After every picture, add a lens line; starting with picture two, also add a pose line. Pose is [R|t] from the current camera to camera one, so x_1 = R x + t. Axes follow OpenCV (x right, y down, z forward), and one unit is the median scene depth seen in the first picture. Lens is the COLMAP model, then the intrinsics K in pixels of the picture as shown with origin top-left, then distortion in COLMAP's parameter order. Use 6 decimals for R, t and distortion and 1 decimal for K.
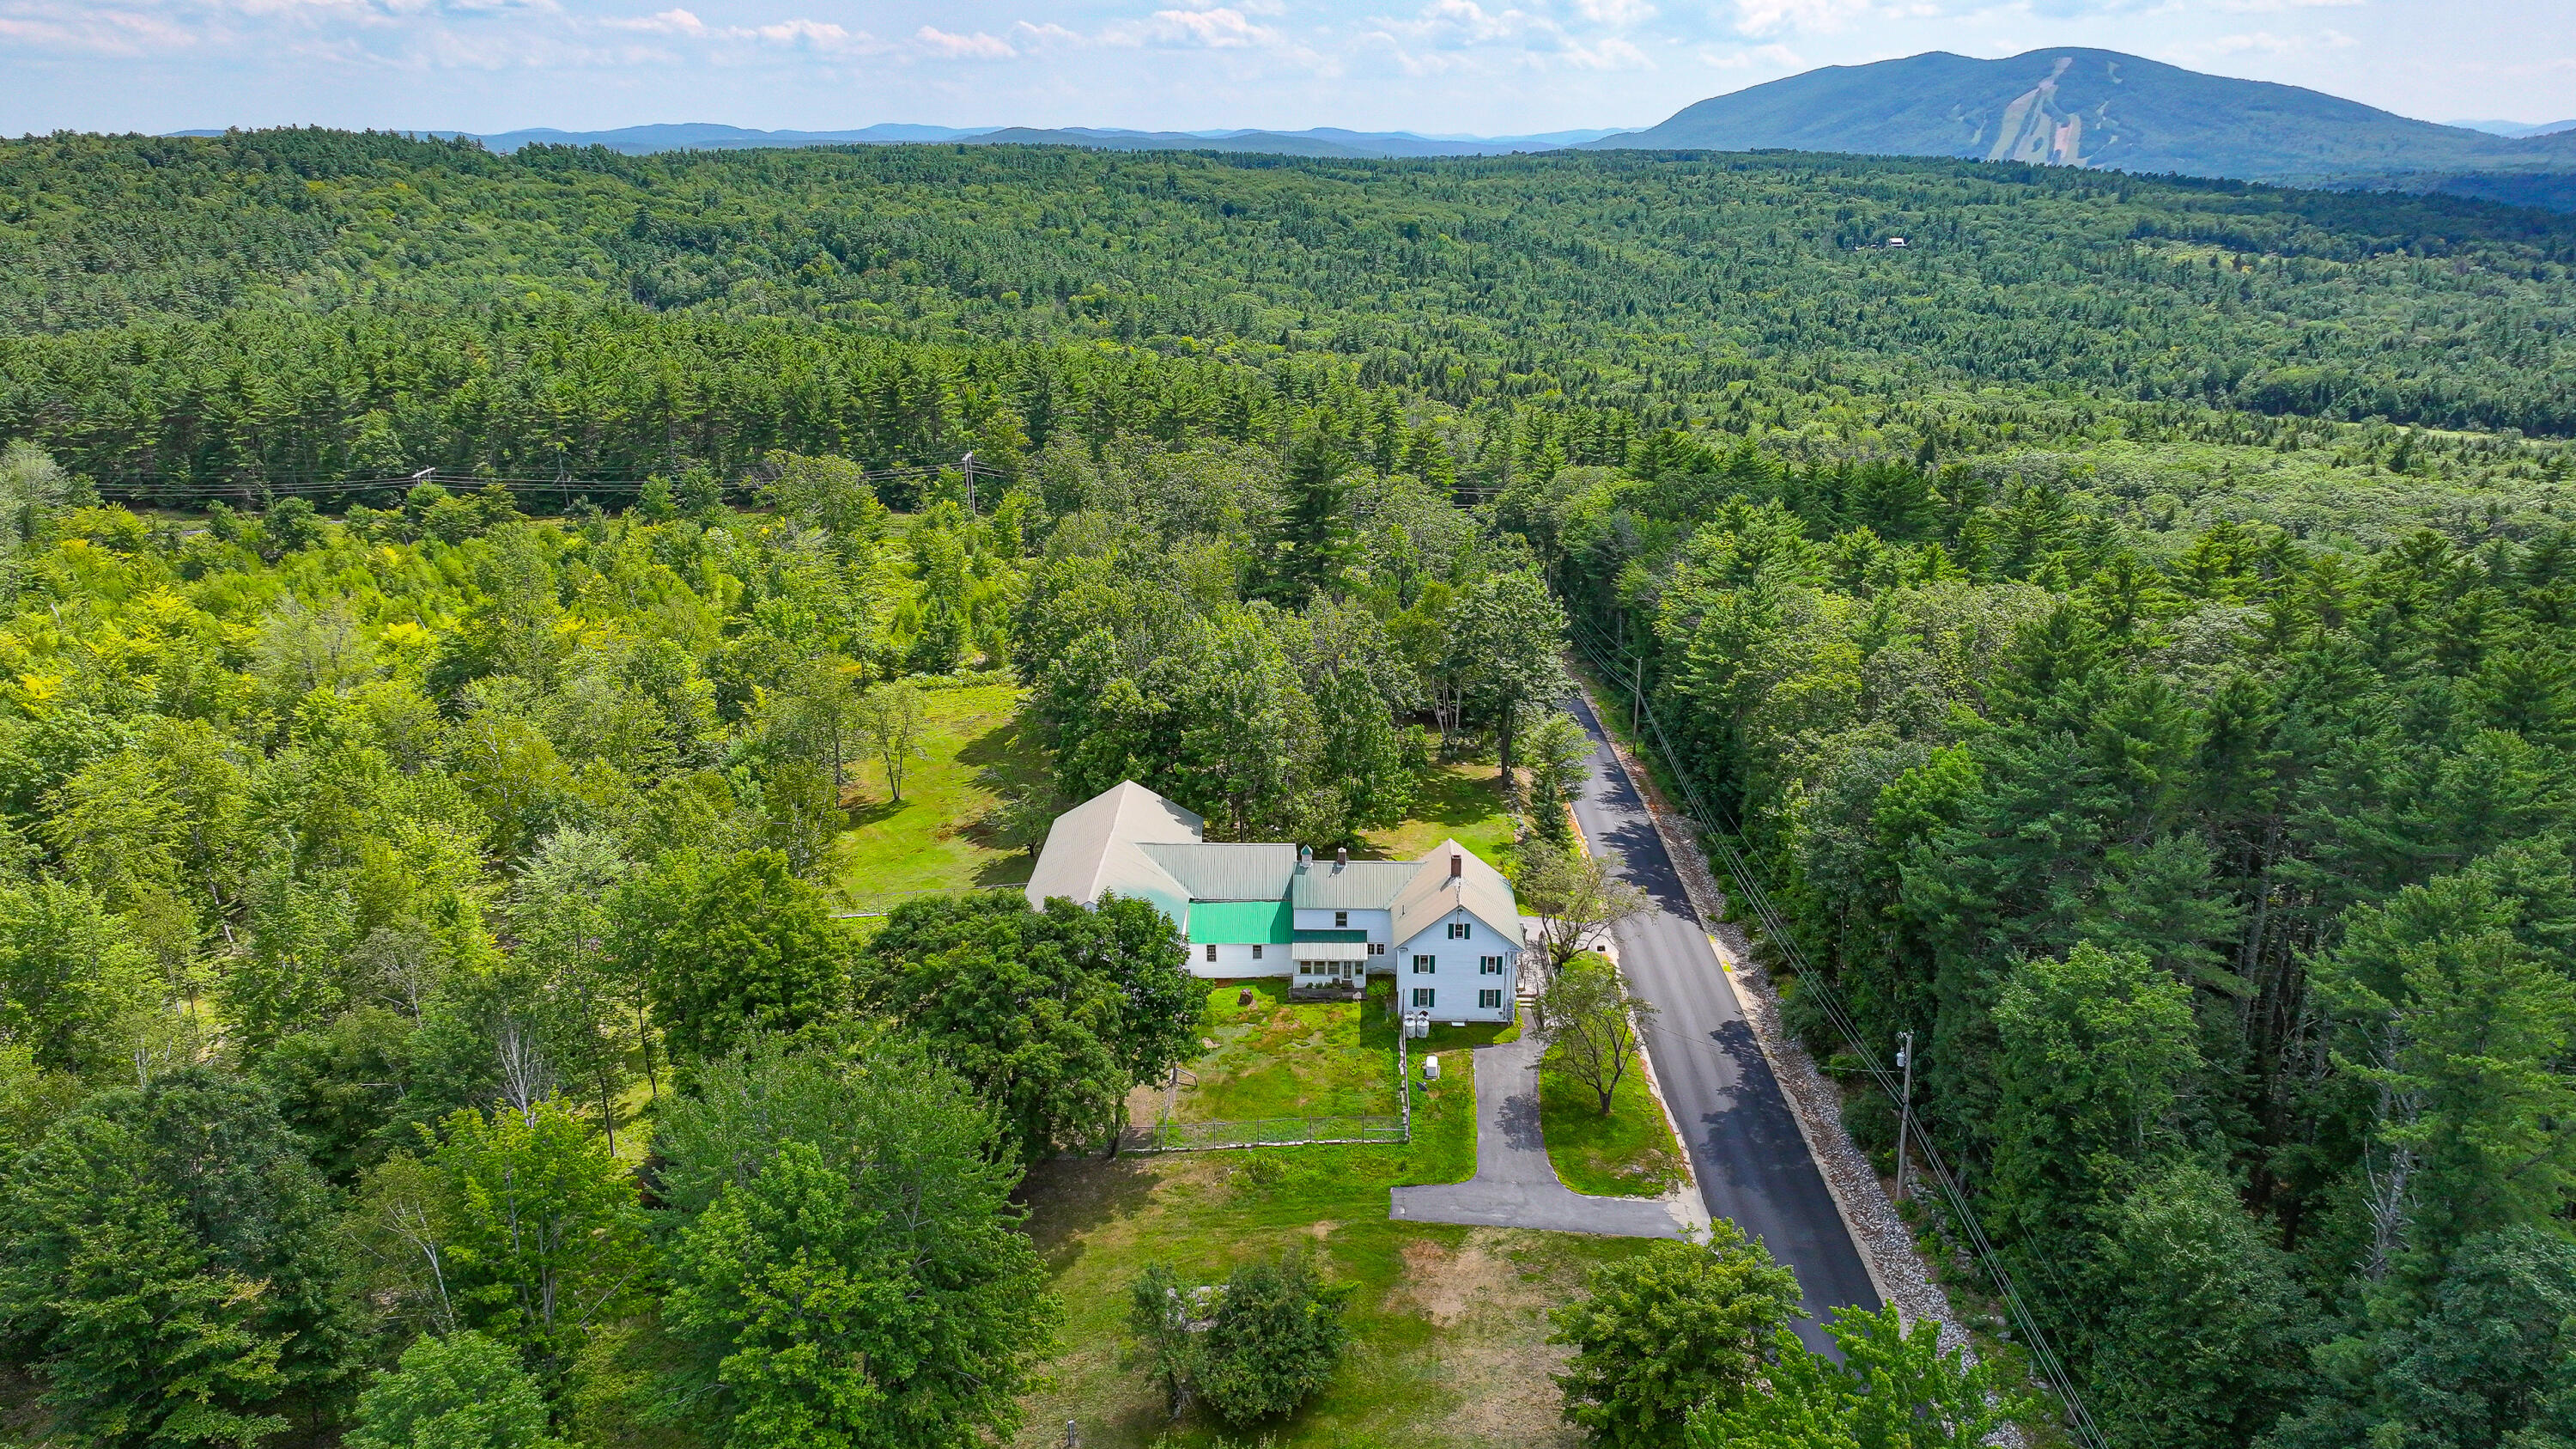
lens RADIAL K [[1824.6, 0, 1291.1], [0, 1824.6, 693.2], [0, 0, 1]] dist [0.004812, -0.004133]
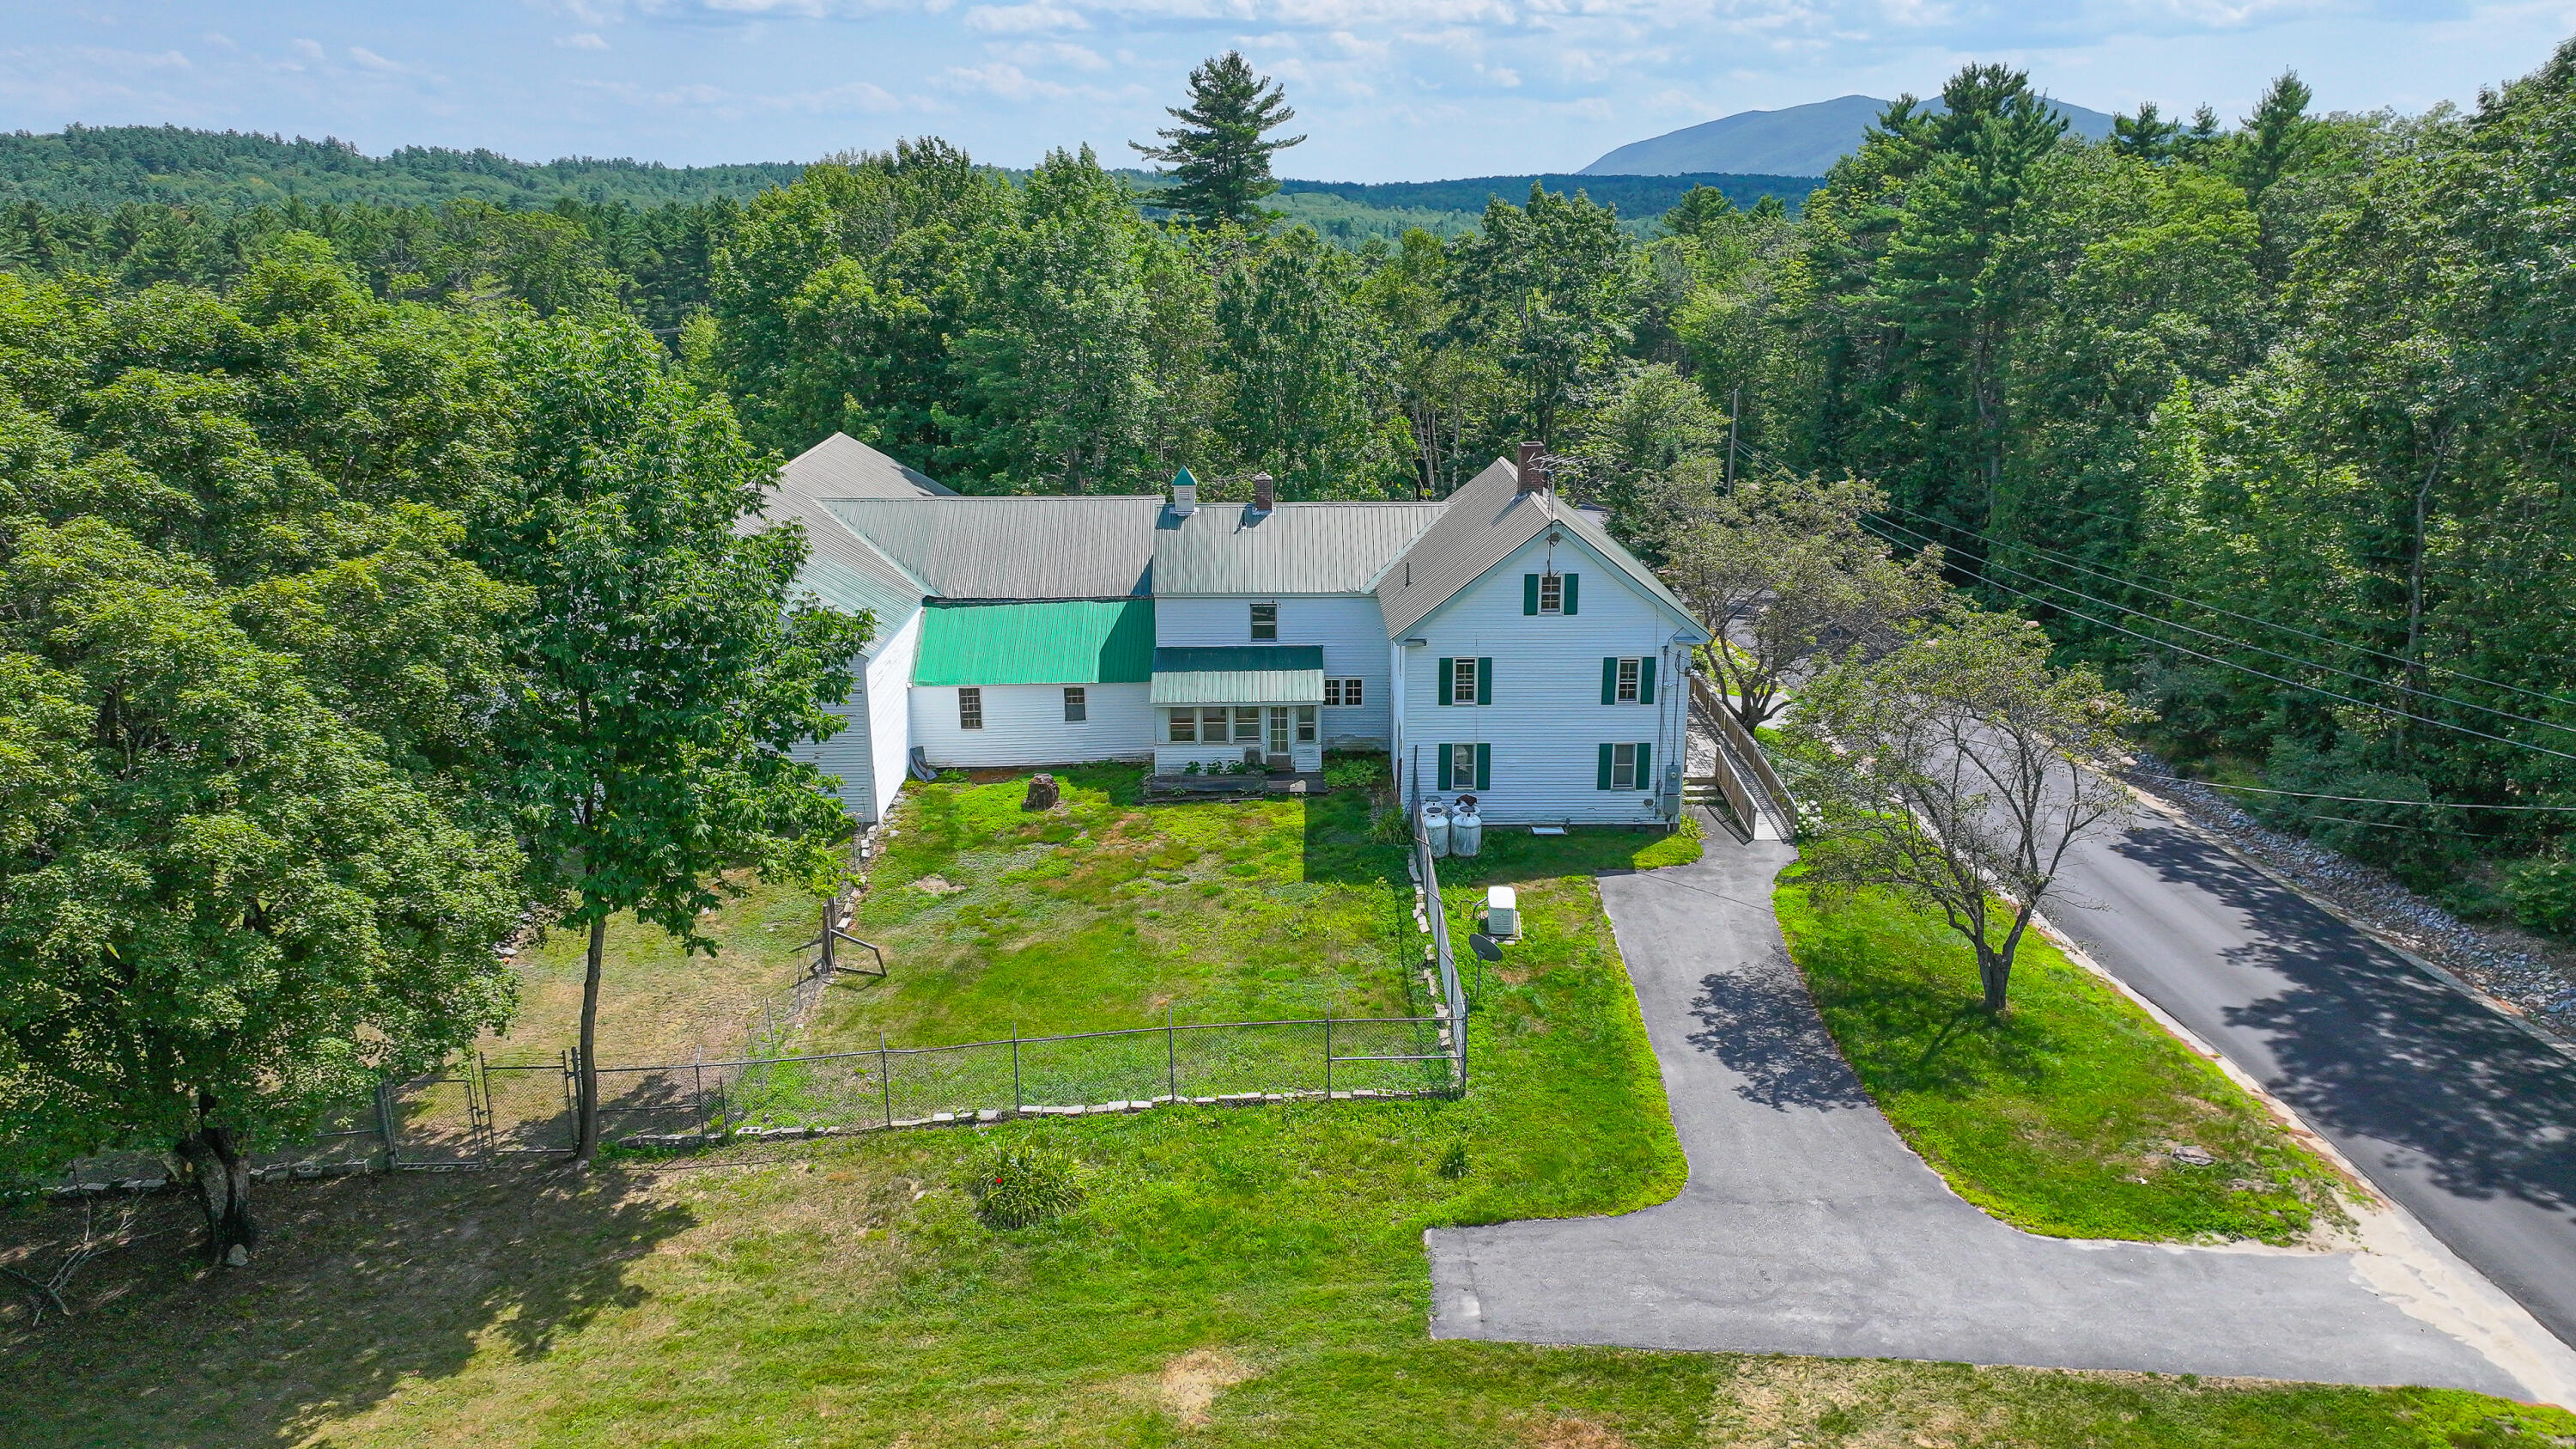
lens RADIAL K [[1793.6, 0, 1289.3], [0, 1793.6, 717.9], [0, 0, 1]] dist [0.000607, 0.004511]
pose [[0.999293, -0.014878, 0.034529, 0.019370], [0.015492, 0.999726, -0.017575, 0.161800], [-0.034258, 0.018097, 0.999249, 0.594982]]
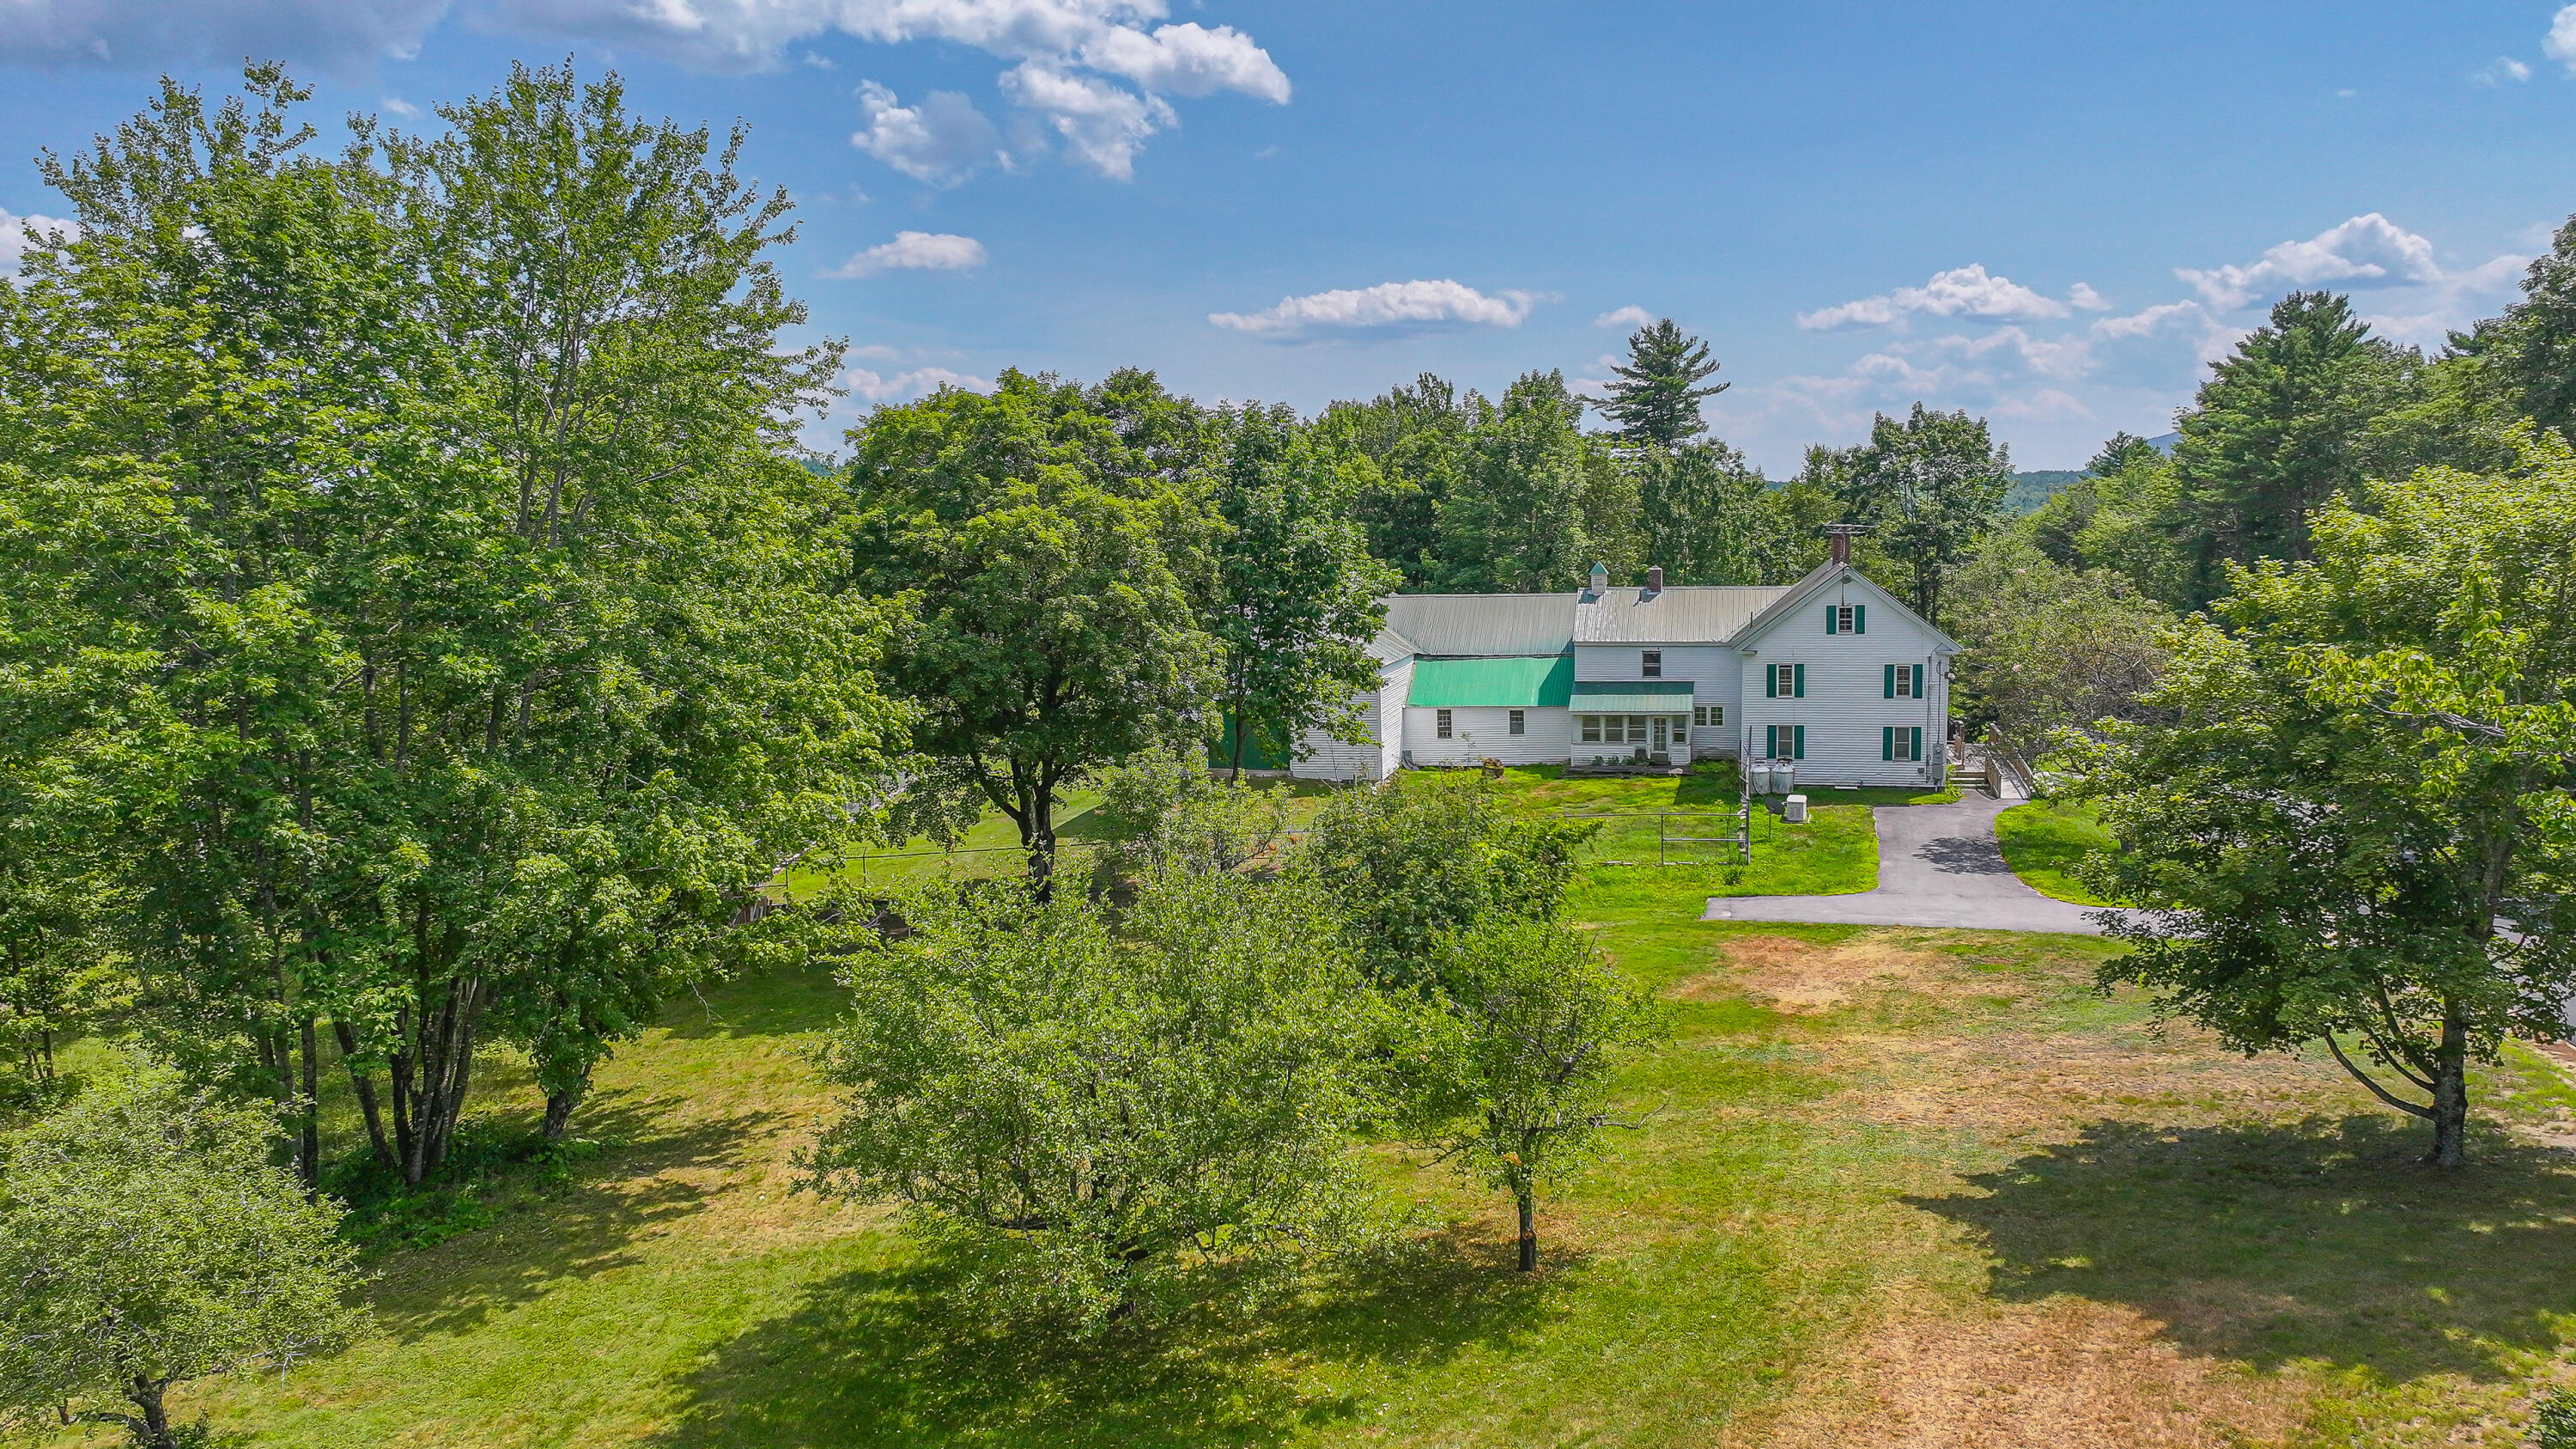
lens RADIAL K [[1854.7, 0, 1296.4], [0, 1854.7, 736.0], [0, 0, 1]] dist [0.002131, 0.002801]
pose [[0.978427, 0.005364, -0.206522, 0.041617], [-0.042022, 0.983932, -0.173529, 0.275598], [0.202273, 0.178464, 0.962931, 0.385542]]
